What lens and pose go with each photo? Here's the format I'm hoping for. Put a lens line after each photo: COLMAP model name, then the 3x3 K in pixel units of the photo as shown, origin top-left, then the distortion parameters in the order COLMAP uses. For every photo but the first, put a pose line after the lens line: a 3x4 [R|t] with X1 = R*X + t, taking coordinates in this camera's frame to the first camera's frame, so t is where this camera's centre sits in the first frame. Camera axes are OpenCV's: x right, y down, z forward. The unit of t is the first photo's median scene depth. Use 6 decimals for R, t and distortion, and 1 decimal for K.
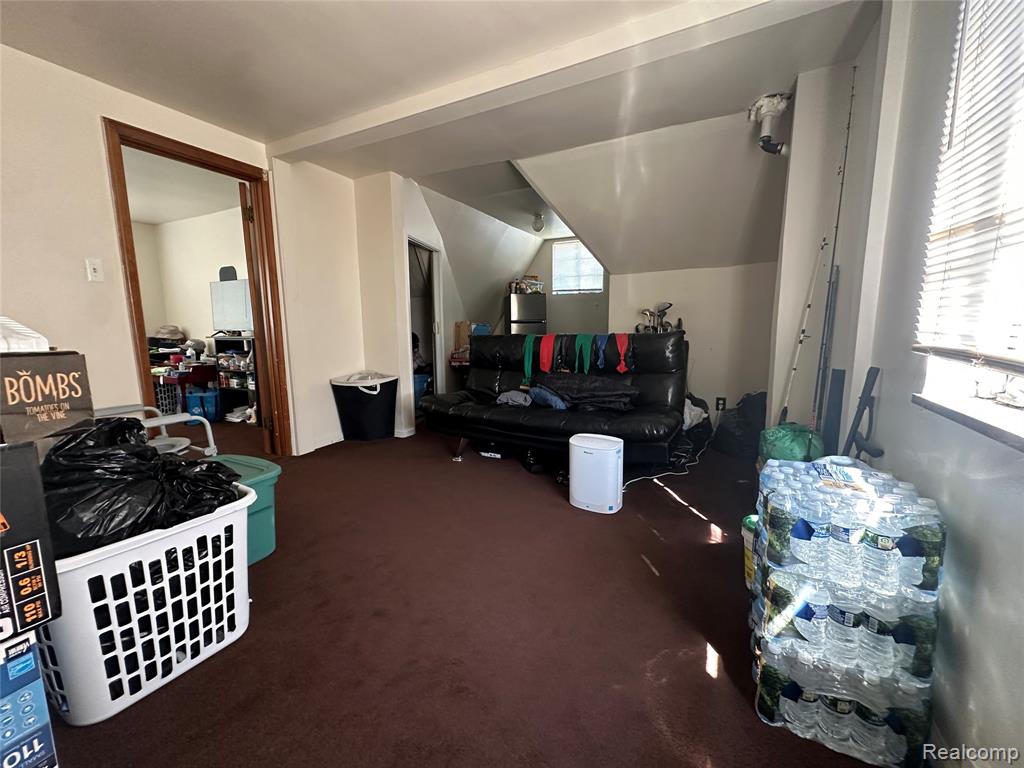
lens RADIAL K [[408.9, 0, 513.8], [0, 408.9, 380.6], [0, 0, 1]] dist [-0.003483, 0.000438]
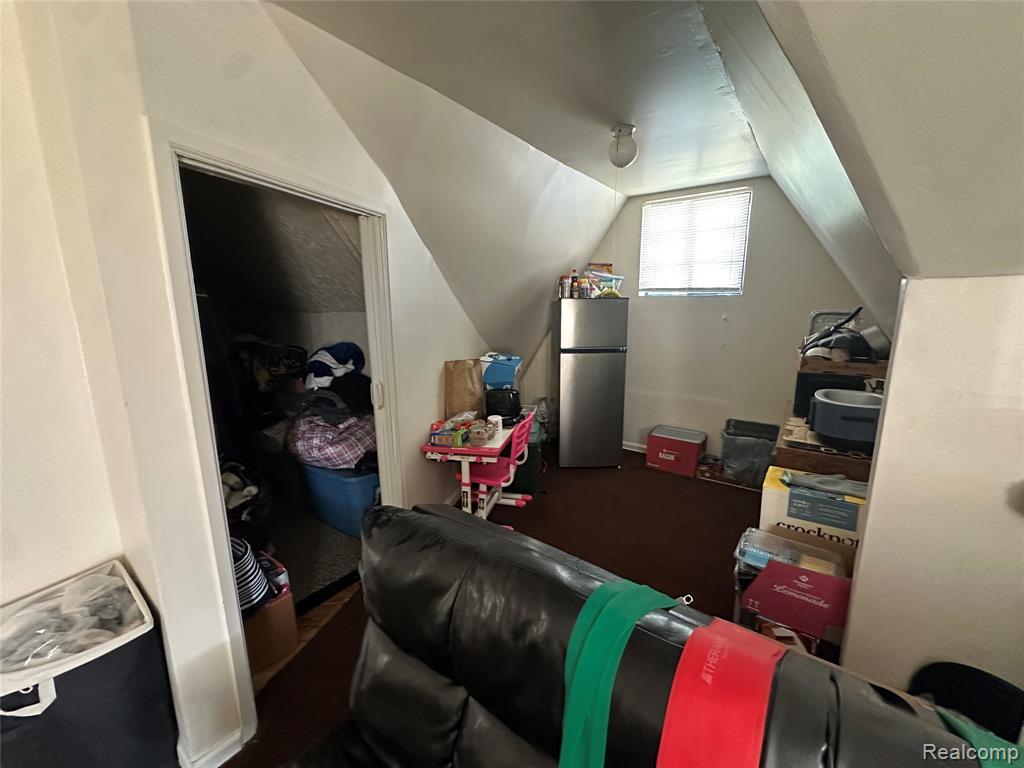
lens RADIAL K [[408.9, 0, 506.0], [0, 408.9, 382.2], [0, 0, 1]] dist [-0.003483, 0.000438]
pose [[0.984969, 0.029242, -0.170236, 0.015356], [-0.021767, 0.998722, 0.045609, -0.125383], [0.171352, -0.041218, 0.984347, 0.449999]]
